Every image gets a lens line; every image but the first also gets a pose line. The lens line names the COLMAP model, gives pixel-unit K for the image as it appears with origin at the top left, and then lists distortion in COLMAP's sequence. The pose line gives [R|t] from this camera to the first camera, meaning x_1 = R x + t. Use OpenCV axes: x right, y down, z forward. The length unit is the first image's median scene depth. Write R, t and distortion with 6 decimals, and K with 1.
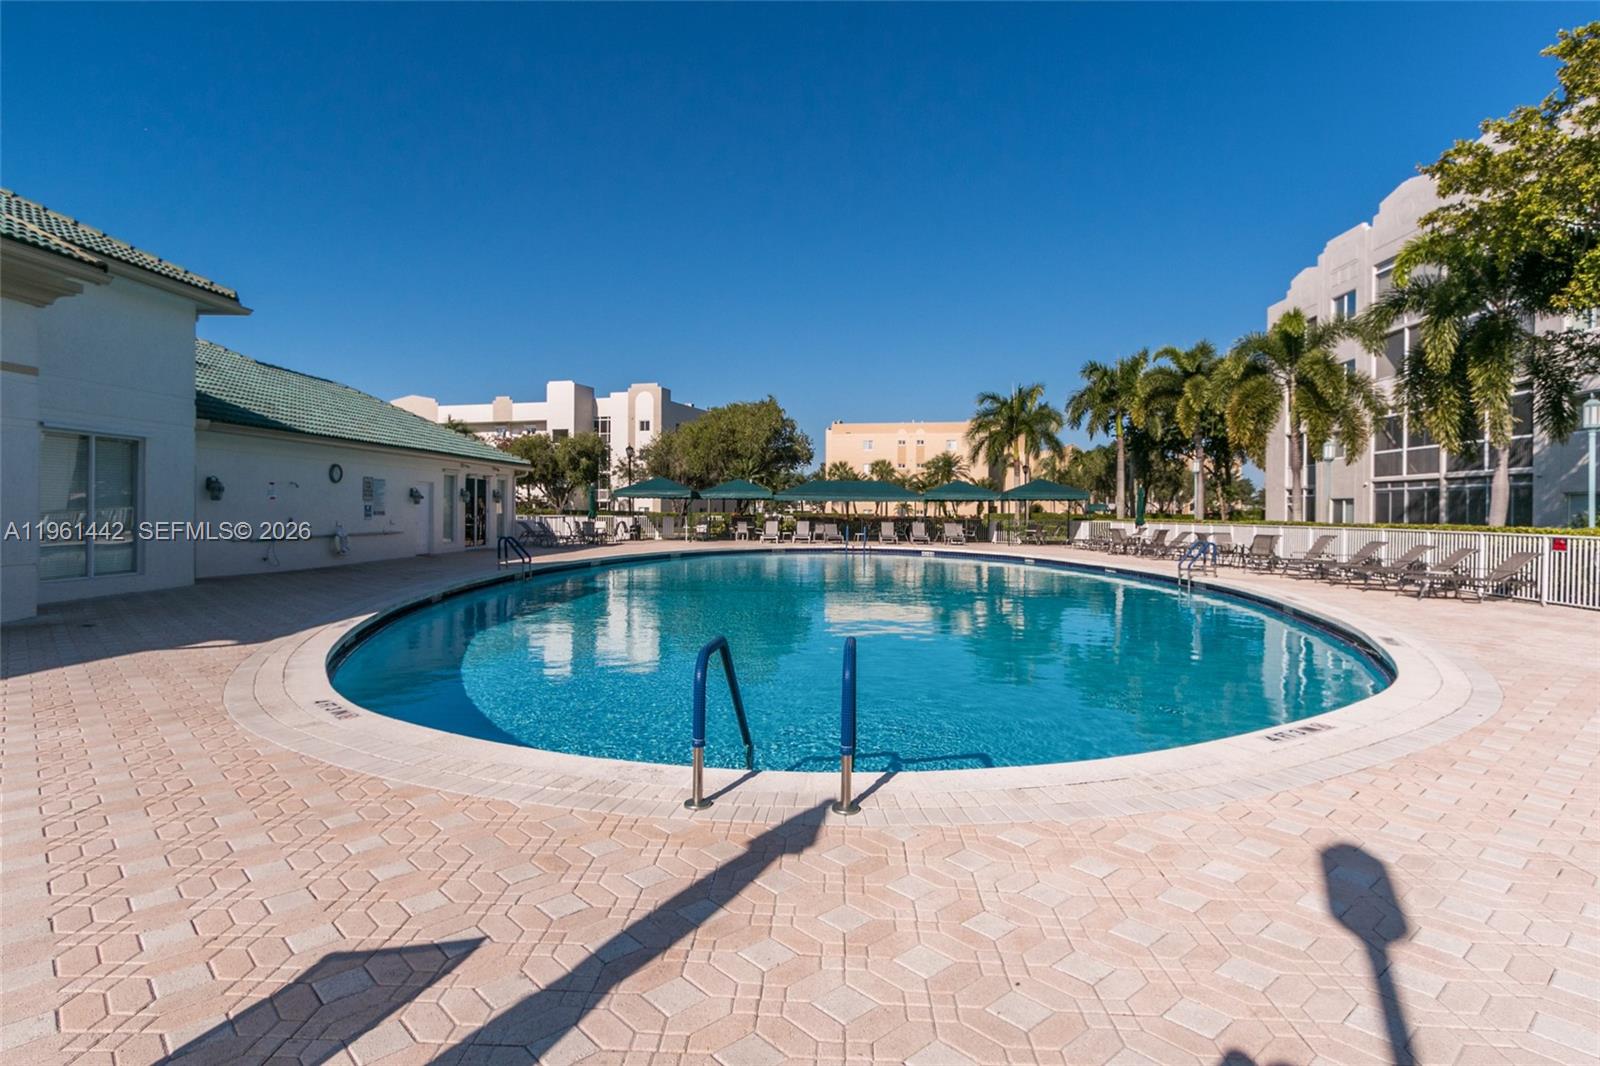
lens RADIAL K [[852.1, 0, 796.9], [0, 852.1, 518.9], [0, 0, 1]] dist [0.000226, -0.001405]
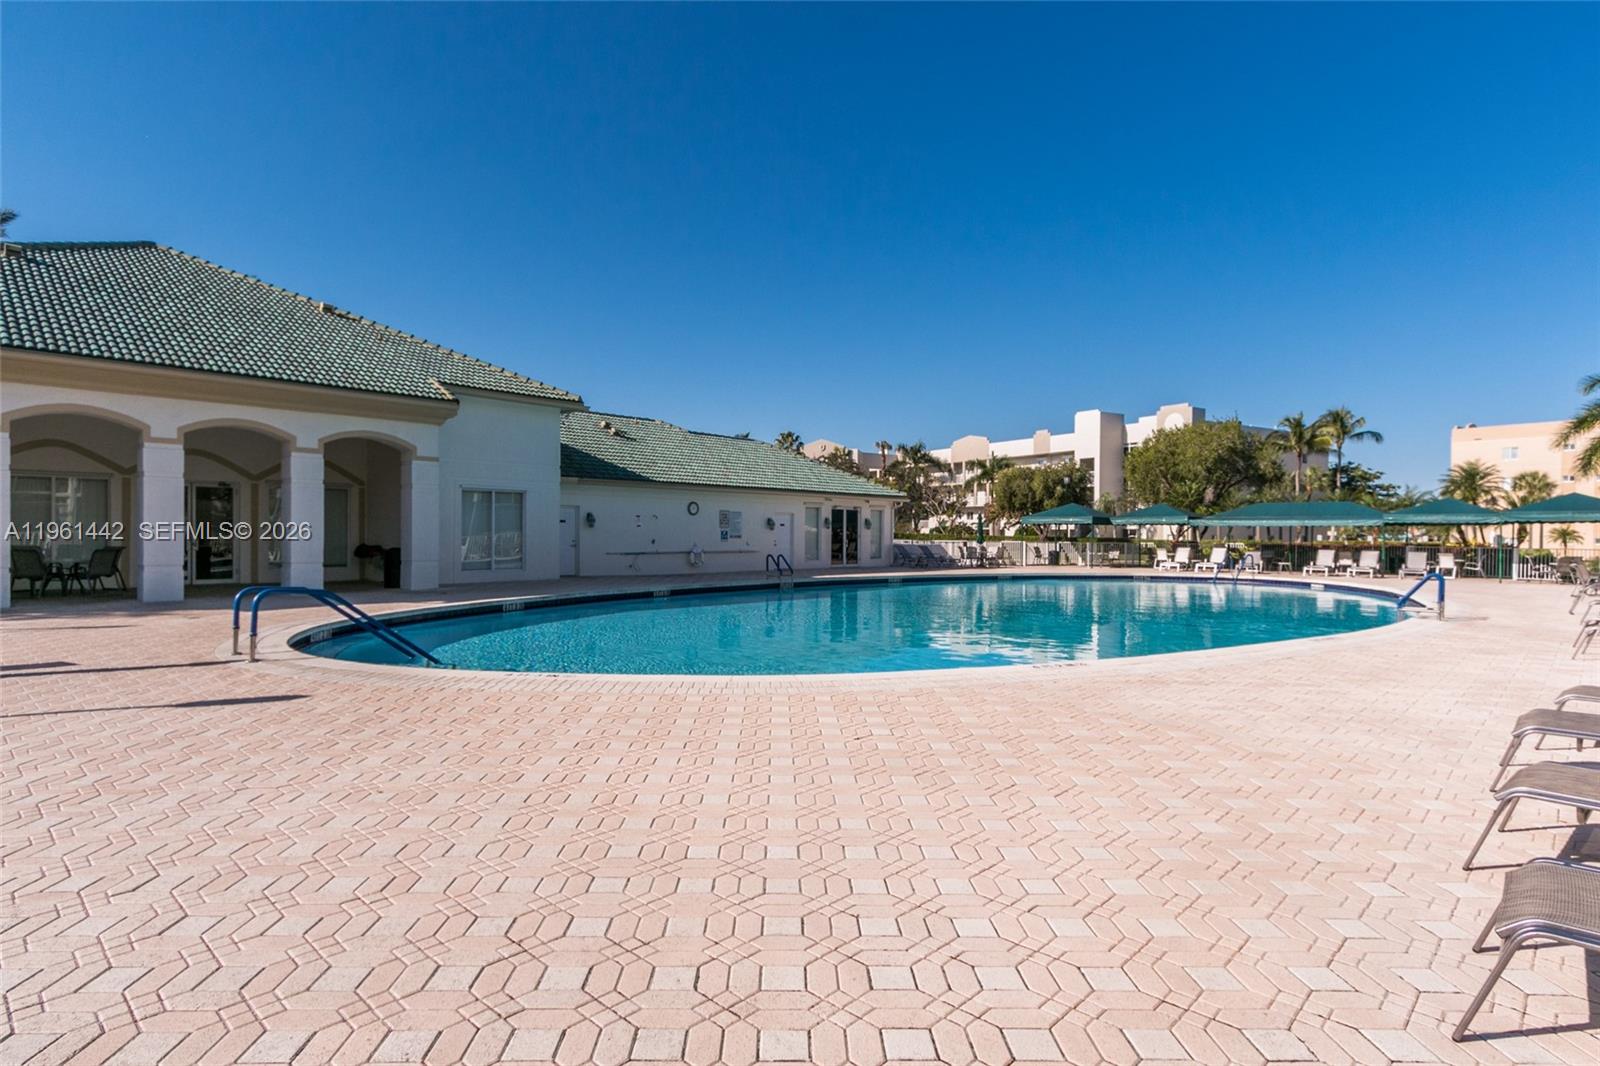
lens RADIAL K [[852.1, 0, 801.6], [0, 852.1, 530.8], [0, 0, 1]] dist [0.000226, -0.001405]
pose [[0.777226, -0.006331, -0.629189, 0.323727], [-0.006750, 0.999808, -0.018398, 0.005615], [0.629185, 0.018547, 0.777034, 0.009946]]
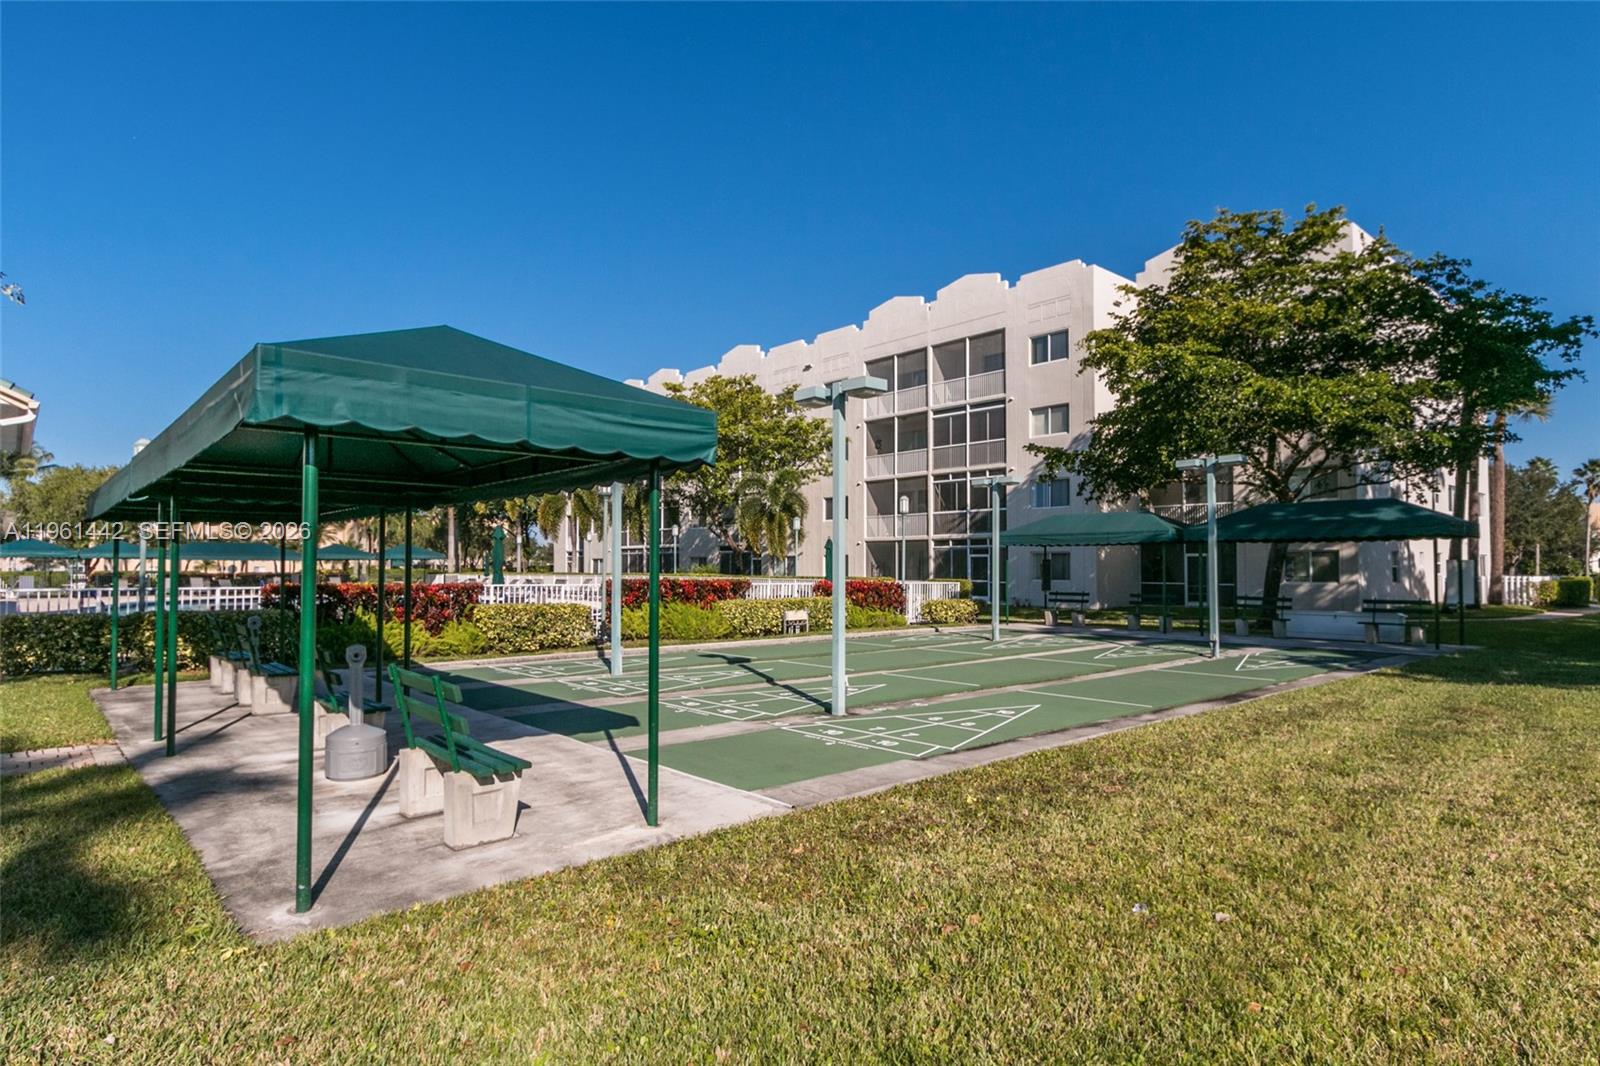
lens RADIAL K [[852.1, 0, 801.9], [0, 852.1, 563.5], [0, 0, 1]] dist [0.000226, -0.001405]
pose [[0.698894, -0.003703, 0.715216, -0.269121], [0.011968, 0.999907, -0.006518, 0.001026], [-0.715125, 0.013115, 0.698873, -0.443880]]
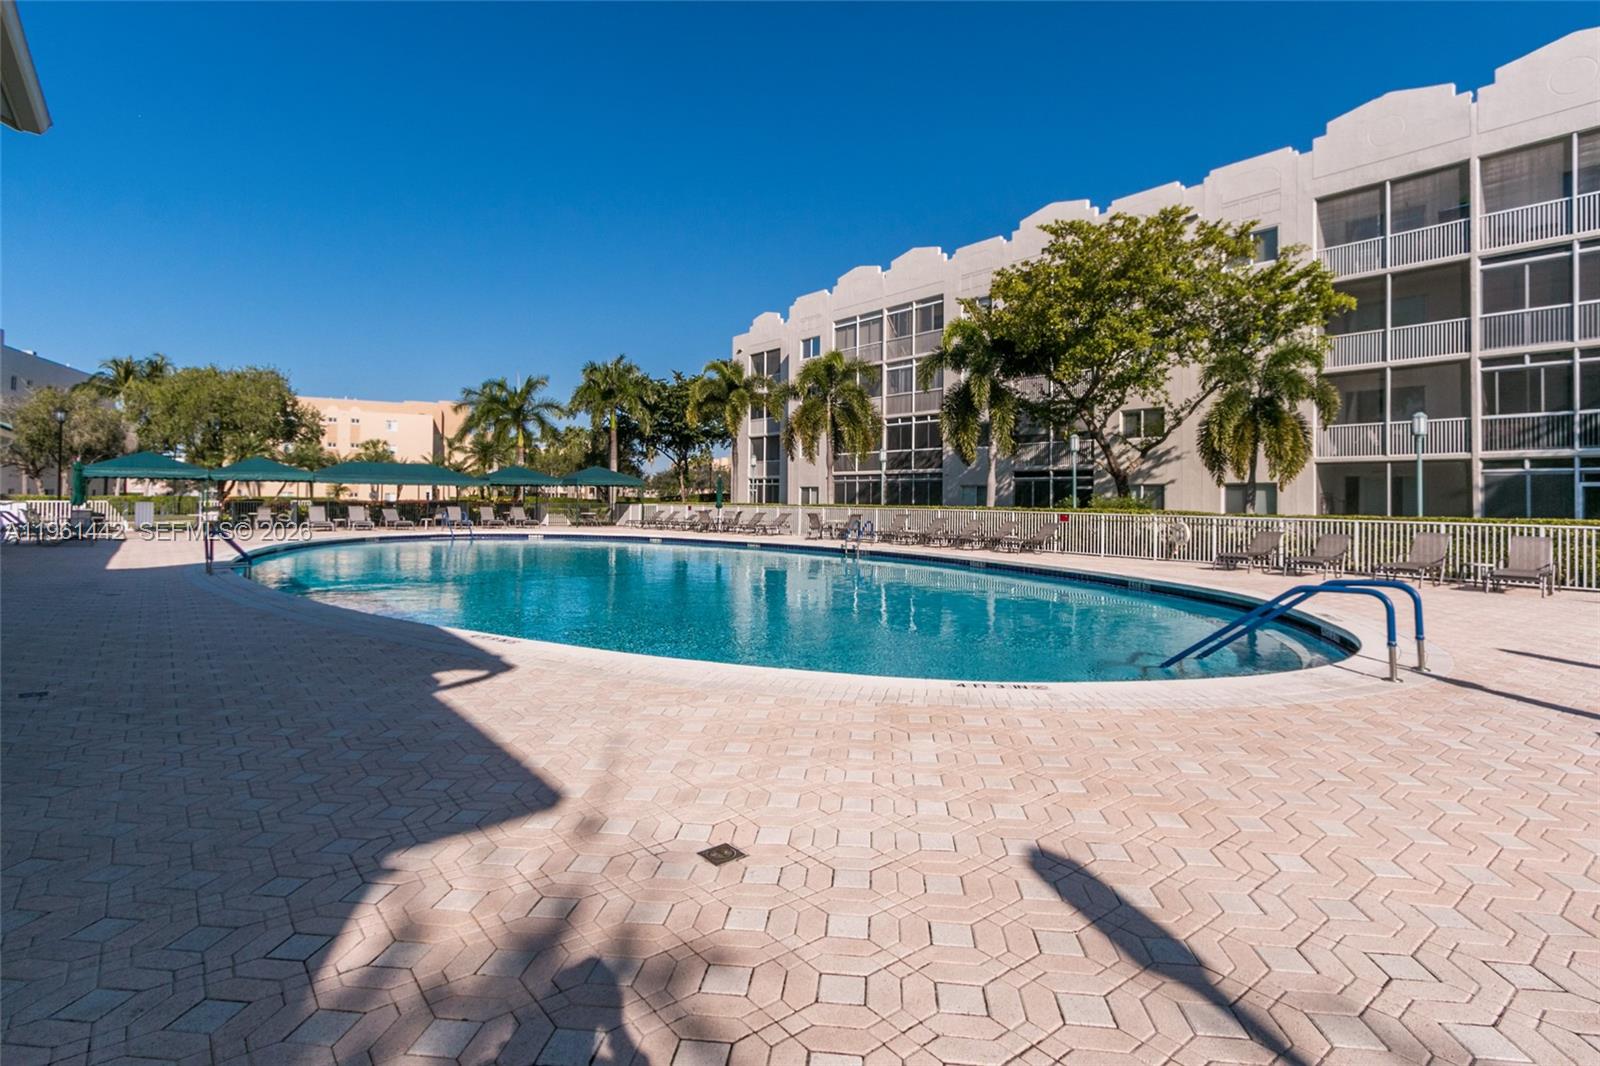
lens RADIAL K [[784.6, 0, 807.0], [0, 784.6, 494.7], [0, 0, 1]] dist [-0.000616, -0.000015]
pose [[0.739700, 0.002524, 0.672932, -0.215023], [0.003078, 0.999970, -0.007134, -0.002320], [-0.672929, 0.007348, 0.739670, 0.070012]]
